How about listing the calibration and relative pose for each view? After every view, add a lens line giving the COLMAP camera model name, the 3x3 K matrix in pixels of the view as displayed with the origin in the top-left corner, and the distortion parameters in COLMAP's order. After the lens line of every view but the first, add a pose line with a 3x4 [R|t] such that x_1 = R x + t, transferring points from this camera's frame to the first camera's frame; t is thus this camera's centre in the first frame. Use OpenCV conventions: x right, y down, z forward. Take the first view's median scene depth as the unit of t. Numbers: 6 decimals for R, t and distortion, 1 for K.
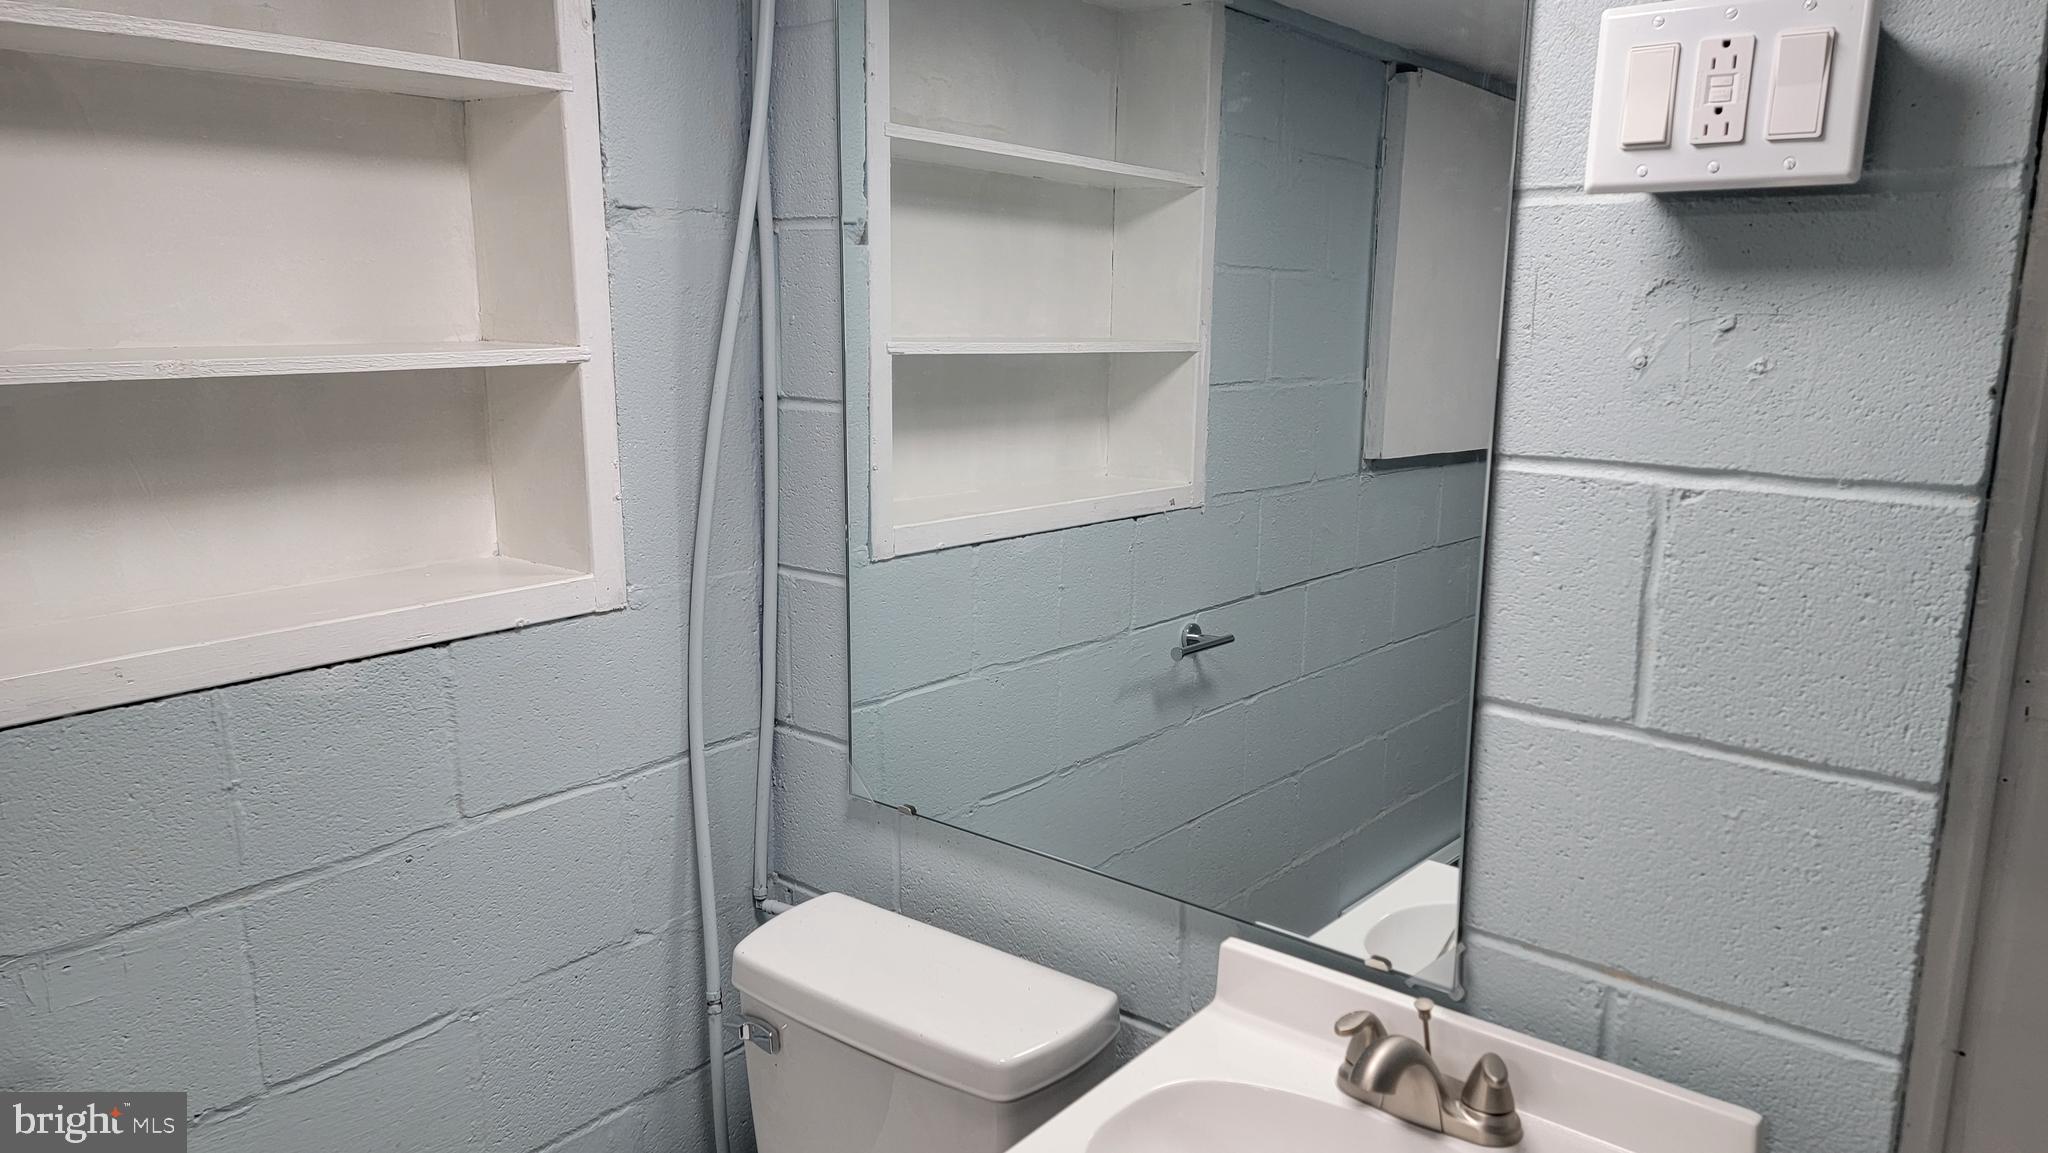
lens RADIAL K [[1400.8, 0, 1024.0], [0, 1400.8, 576.5], [0, 0, 1]] dist [0.097196, -0.111097]
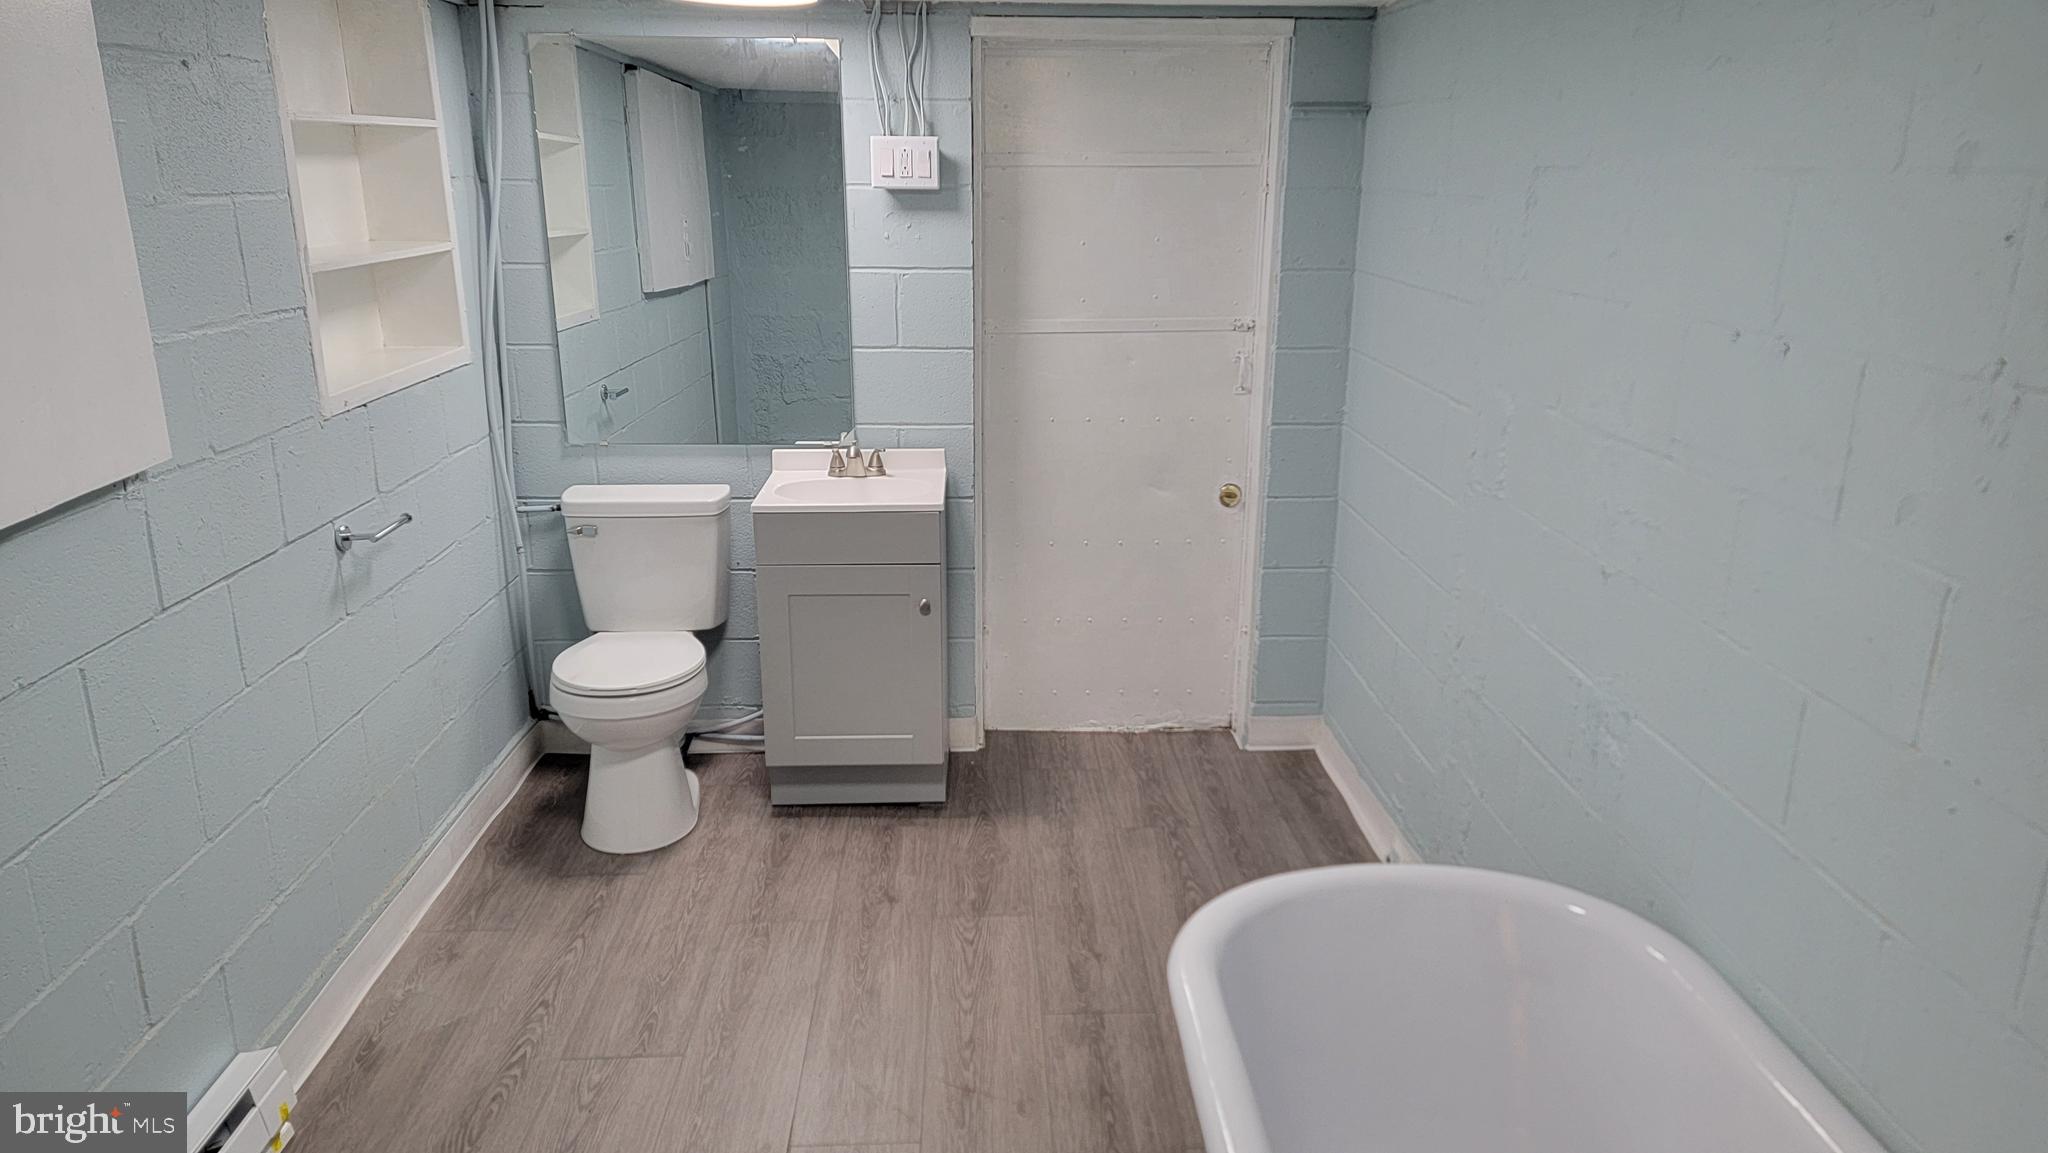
lens RADIAL K [[1400.8, 0, 1024.0], [0, 1400.8, 576.5], [0, 0, 1]] dist [0.097196, -0.111097]
pose [[0.747611, -0.190069, 0.636359, -1.224897], [0.130952, 0.981550, 0.139326, 0.167123], [-0.651099, -0.020829, 0.758707, -1.356153]]
